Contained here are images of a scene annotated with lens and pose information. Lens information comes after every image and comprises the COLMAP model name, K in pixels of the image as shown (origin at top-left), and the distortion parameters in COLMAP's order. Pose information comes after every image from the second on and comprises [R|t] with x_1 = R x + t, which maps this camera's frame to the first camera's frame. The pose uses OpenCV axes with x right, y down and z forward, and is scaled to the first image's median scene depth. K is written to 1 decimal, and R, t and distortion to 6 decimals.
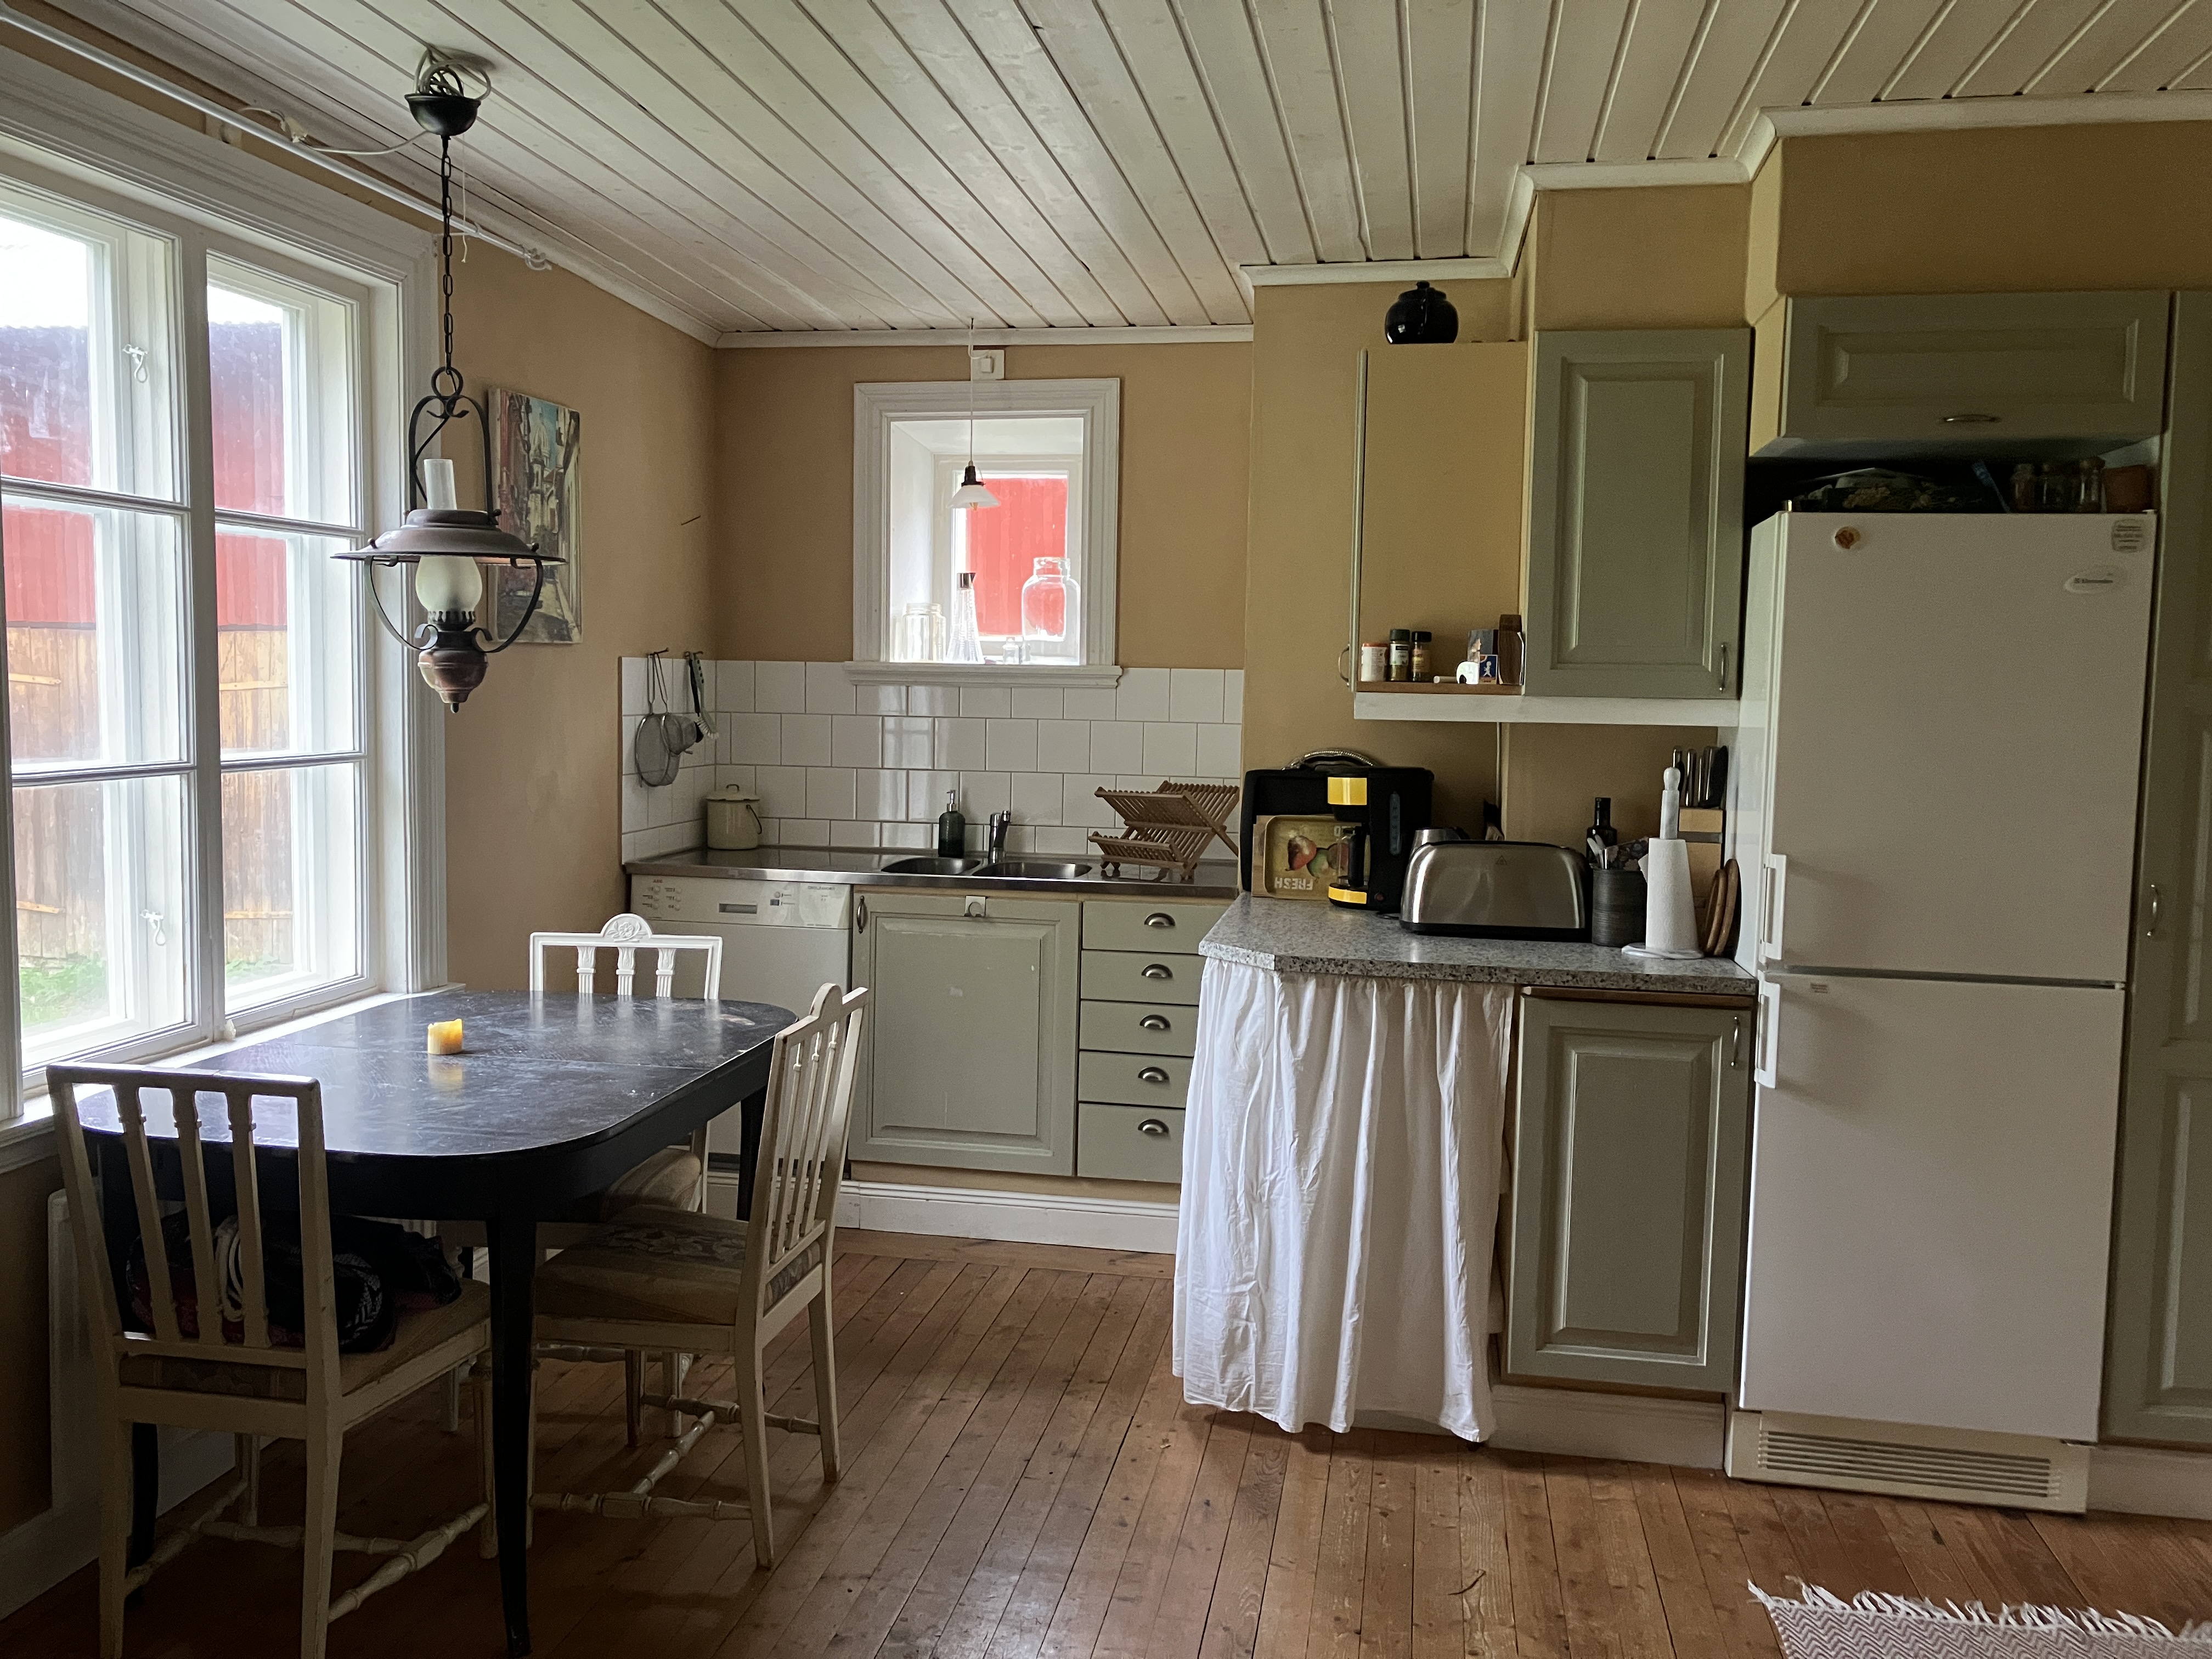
lens RADIAL K [[1776.9, 0, 1087.1], [0, 1776.9, 814.7], [0, 0, 1]] dist [0.010553, -0.053329]
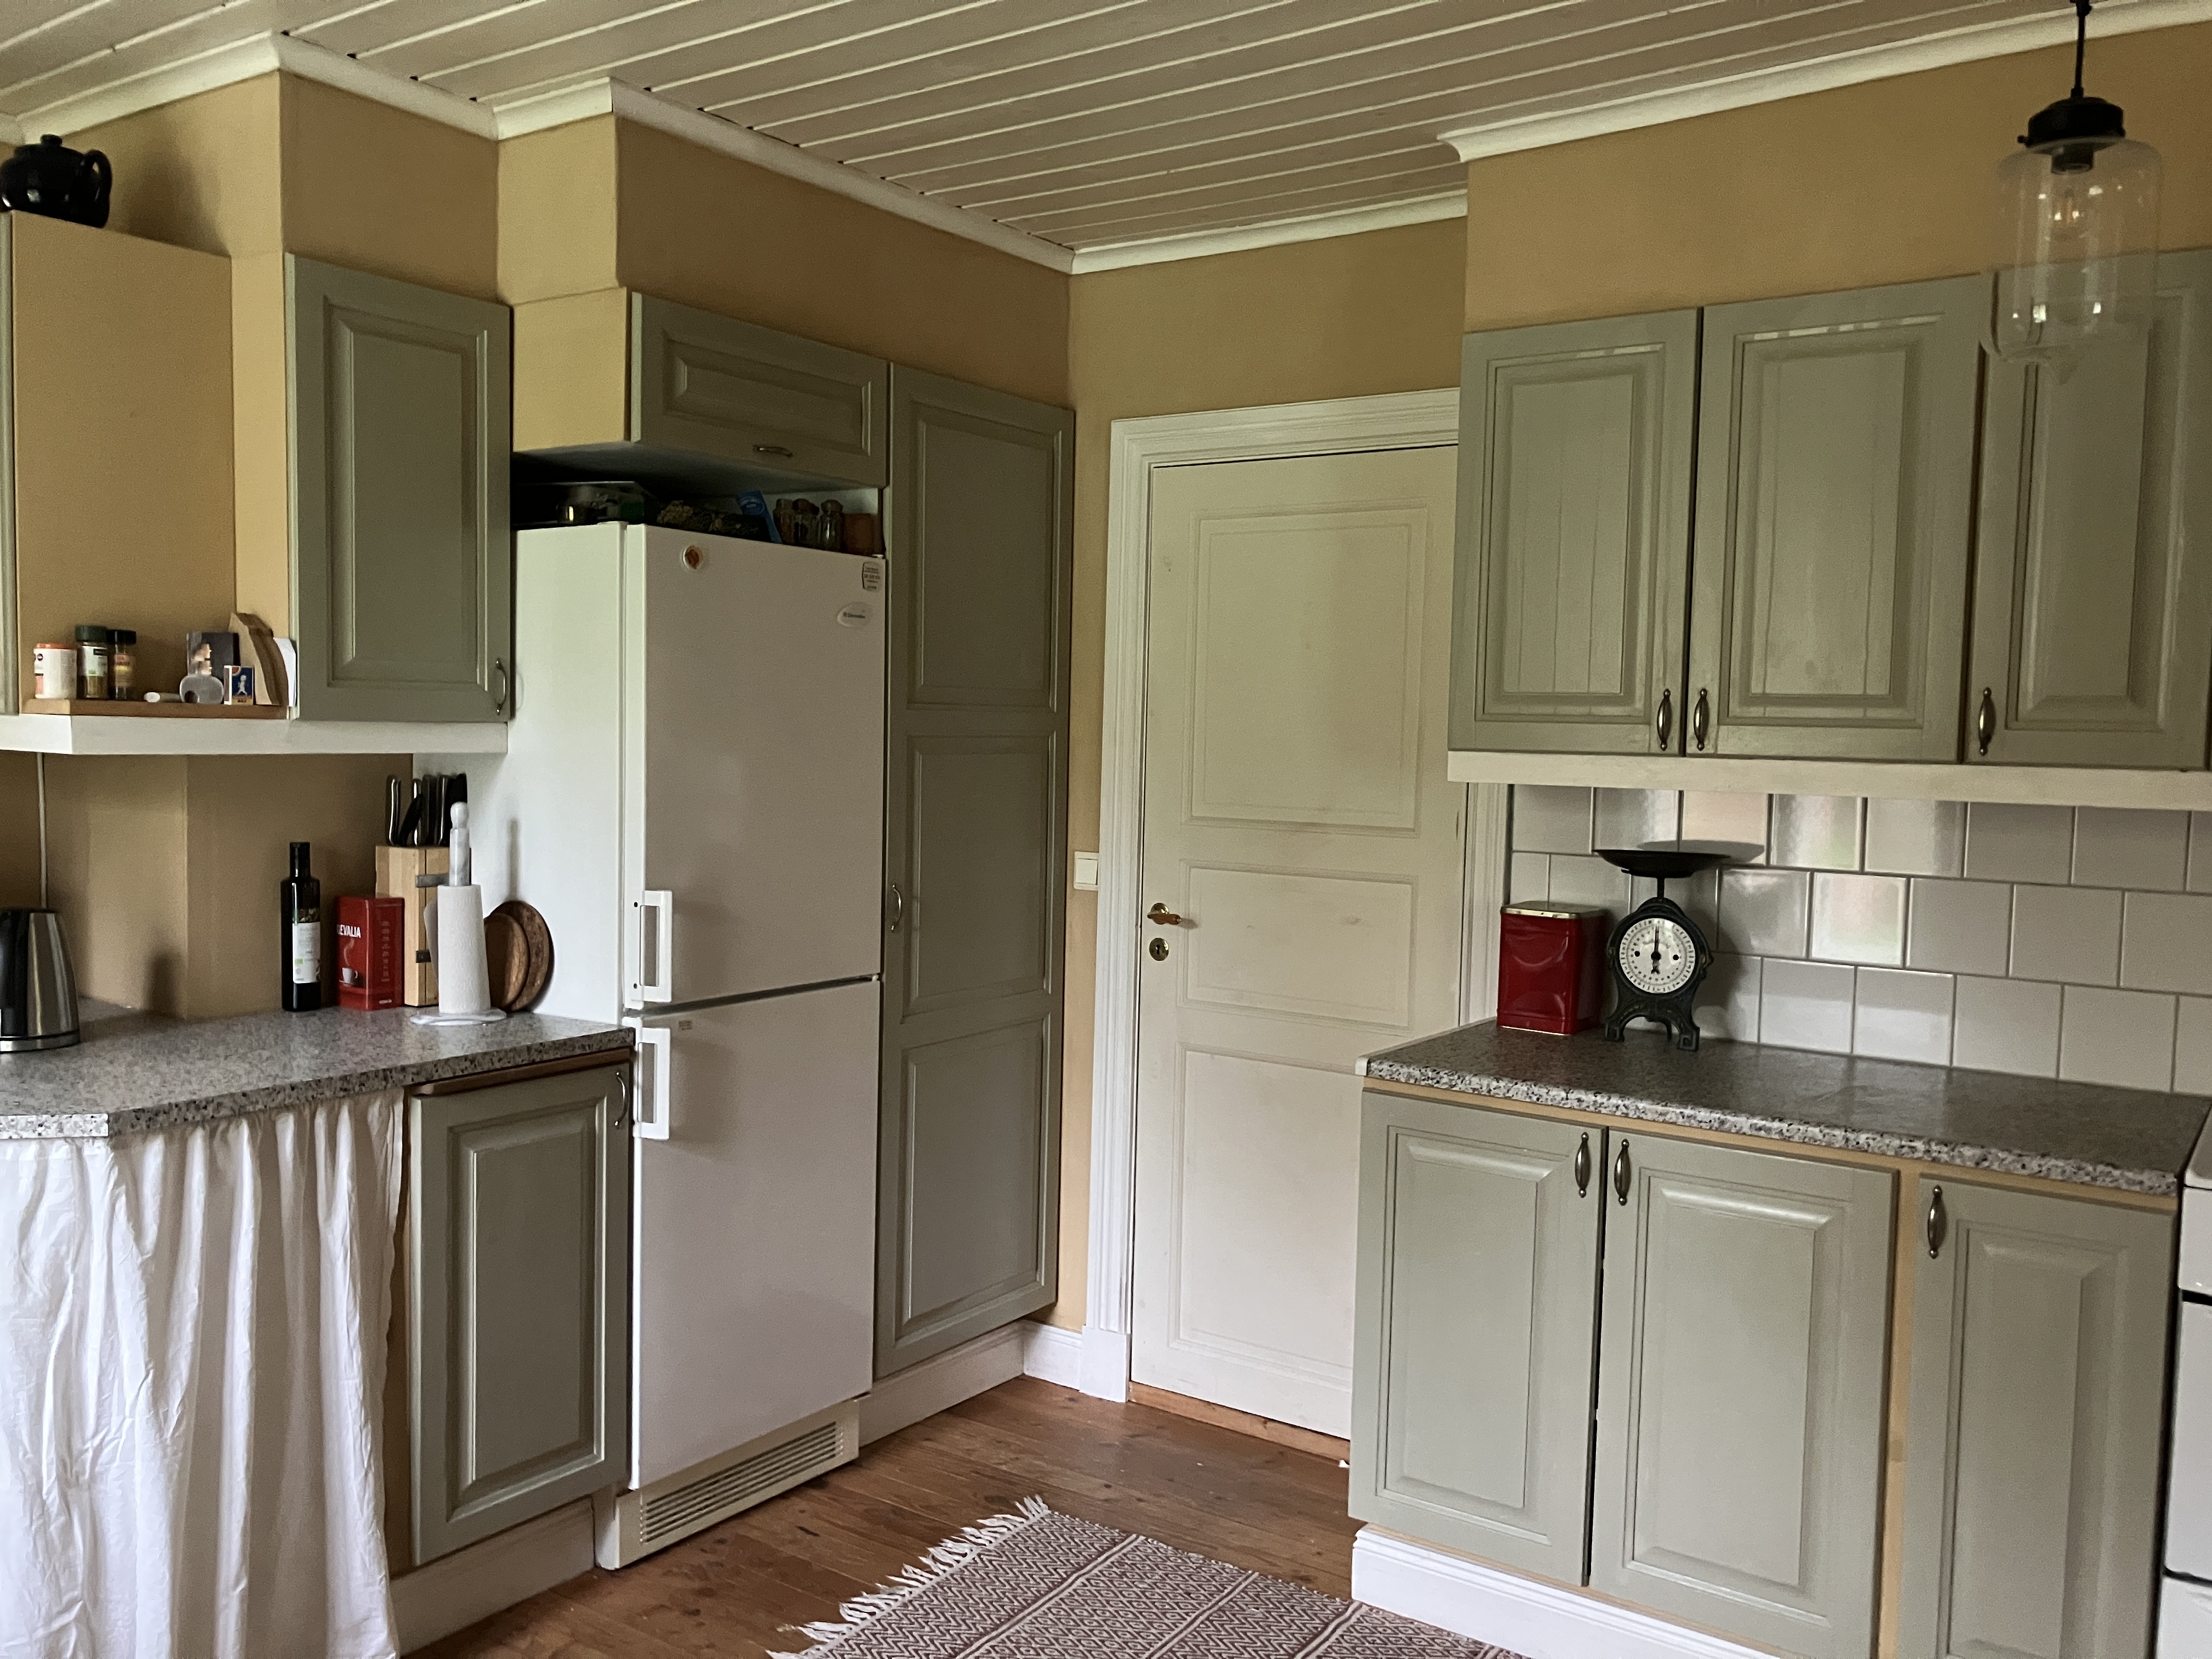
lens RADIAL K [[1776.9, 0, 1103.7], [0, 1776.9, 825.8], [0, 0, 1]] dist [0.010553, -0.053329]
pose [[0.388729, -0.063919, 0.919132, -0.353222], [0.049568, 0.997597, 0.048412, -0.042595], [-0.920018, 0.026740, 0.390964, 0.387631]]
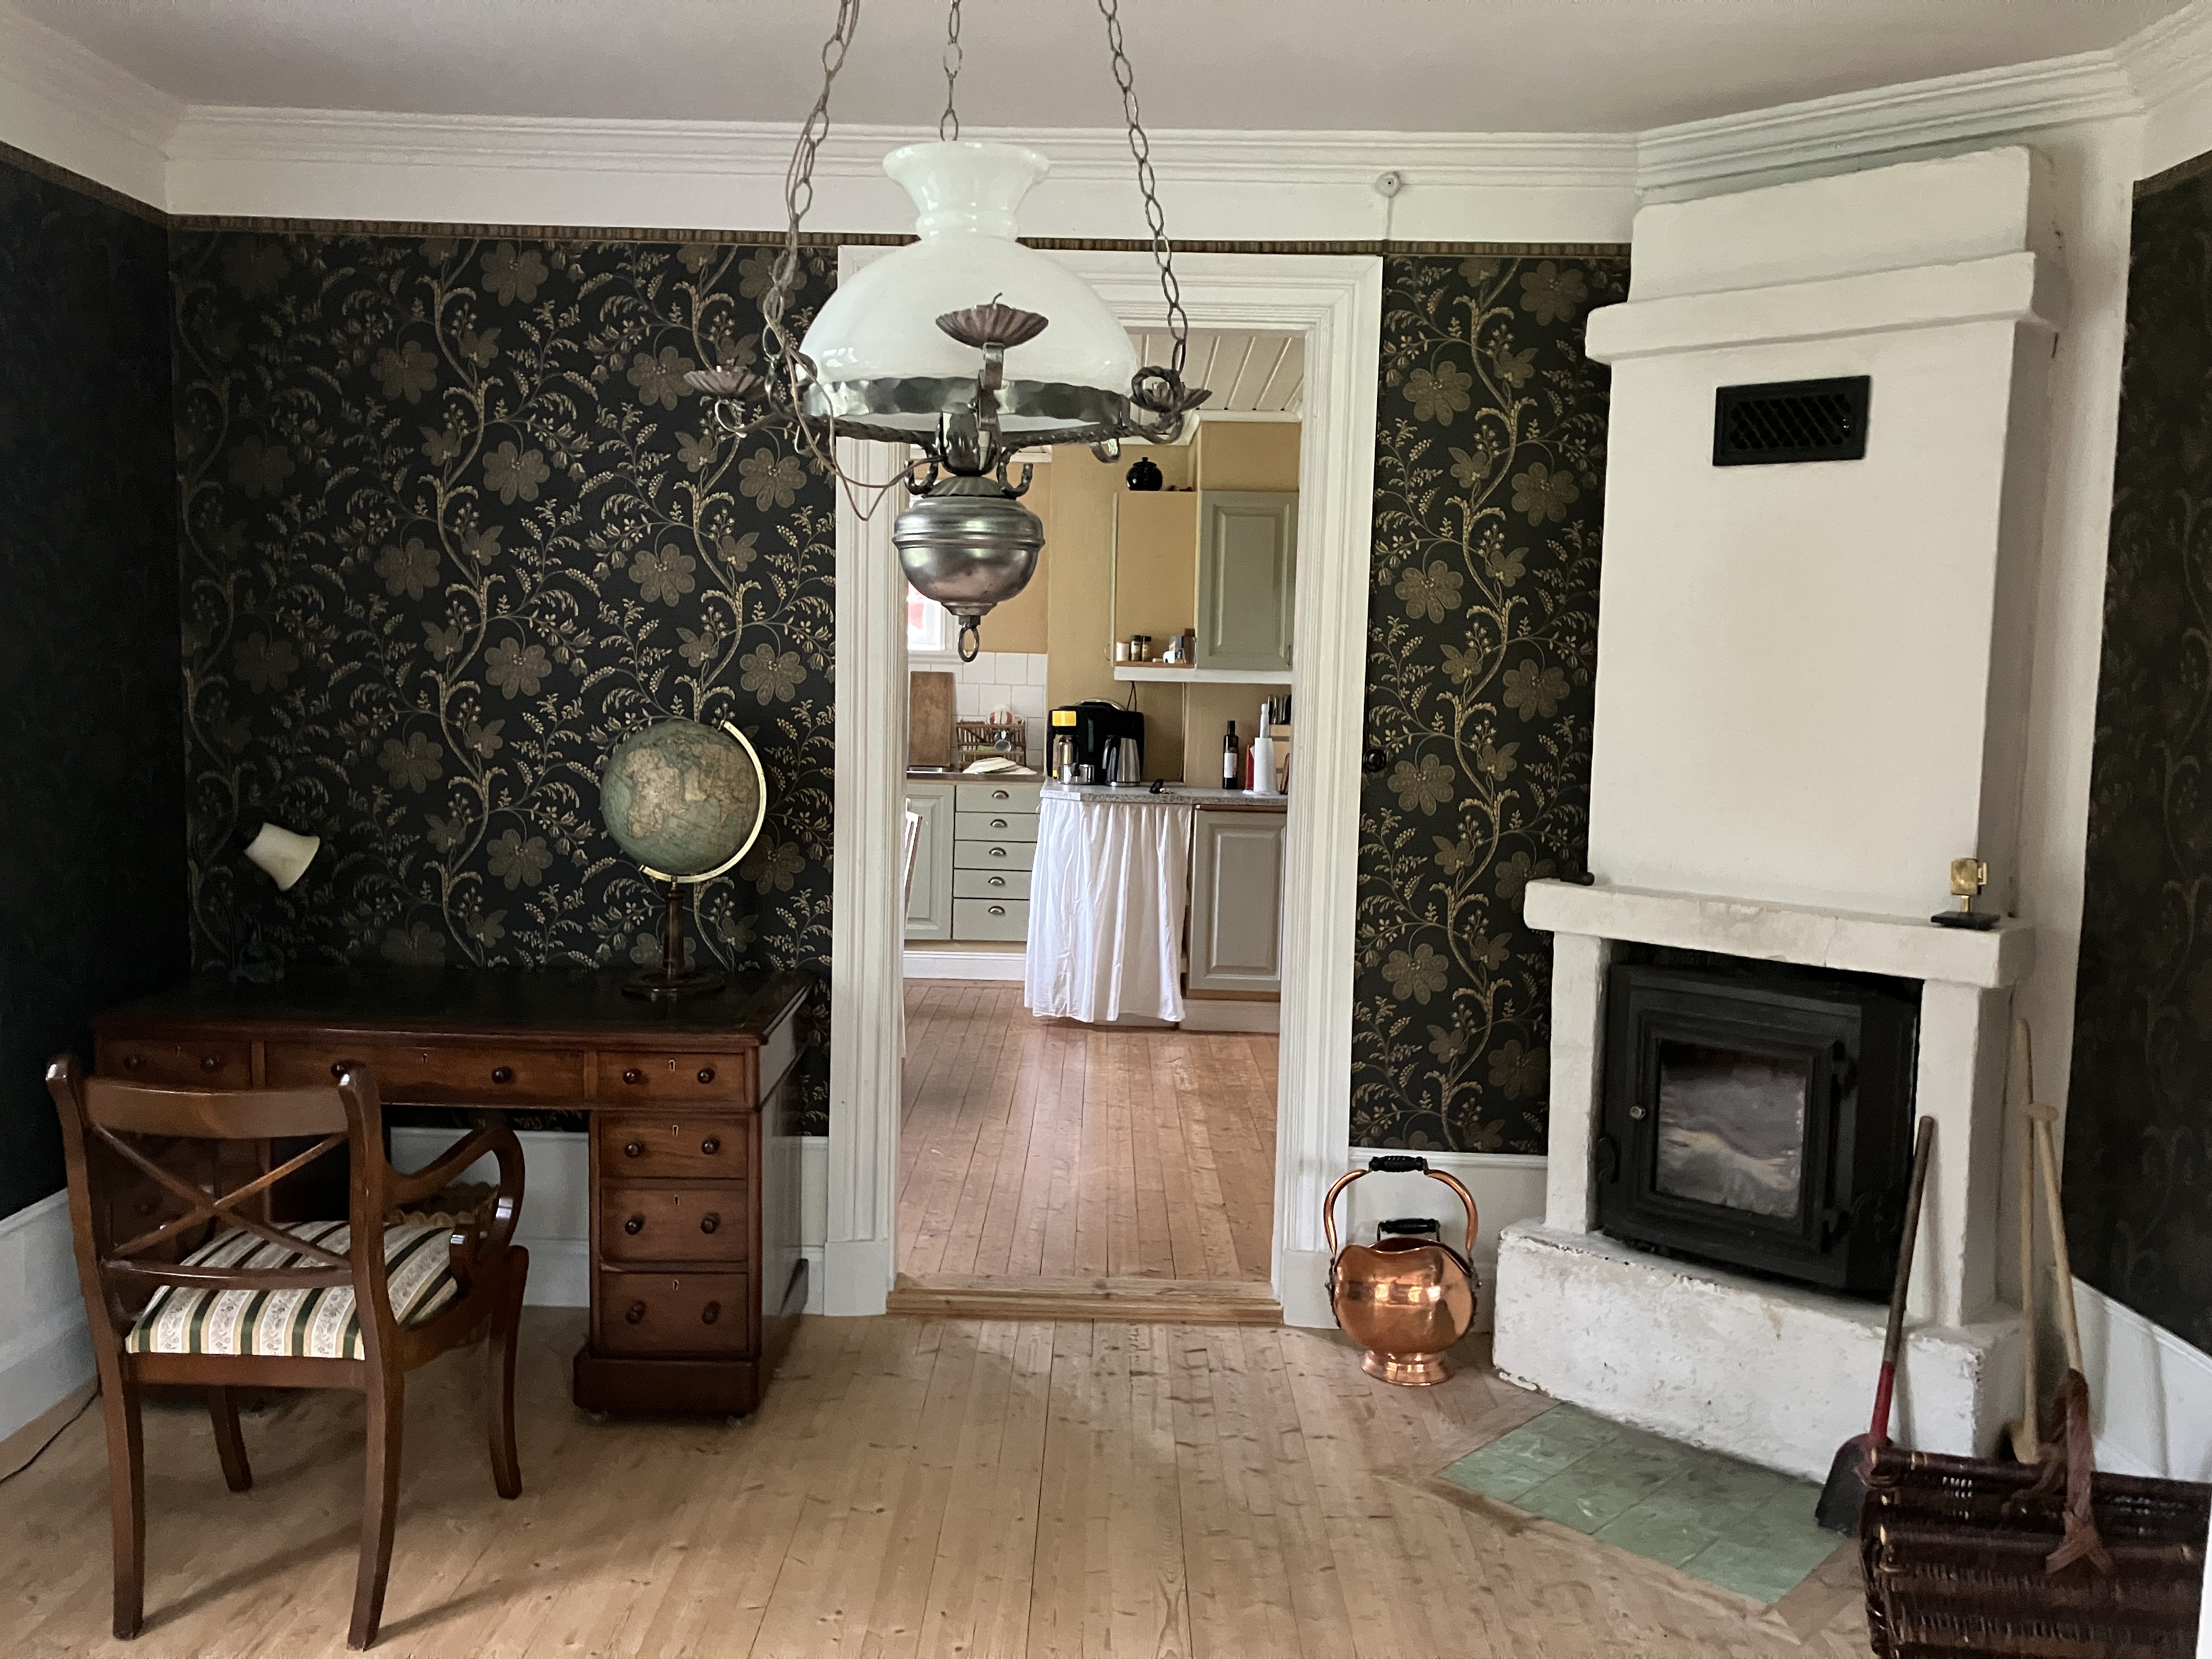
lens RADIAL K [[1776.9, 0, 1107.2], [0, 1776.9, 831.9], [0, 0, 1]] dist [0.010553, -0.053329]
pose [[0.982421, -0.007253, 0.186539, -0.250375], [0.004508, 0.999875, 0.015135, 0.094251], [-0.186626, -0.014028, 0.982331, -1.045269]]
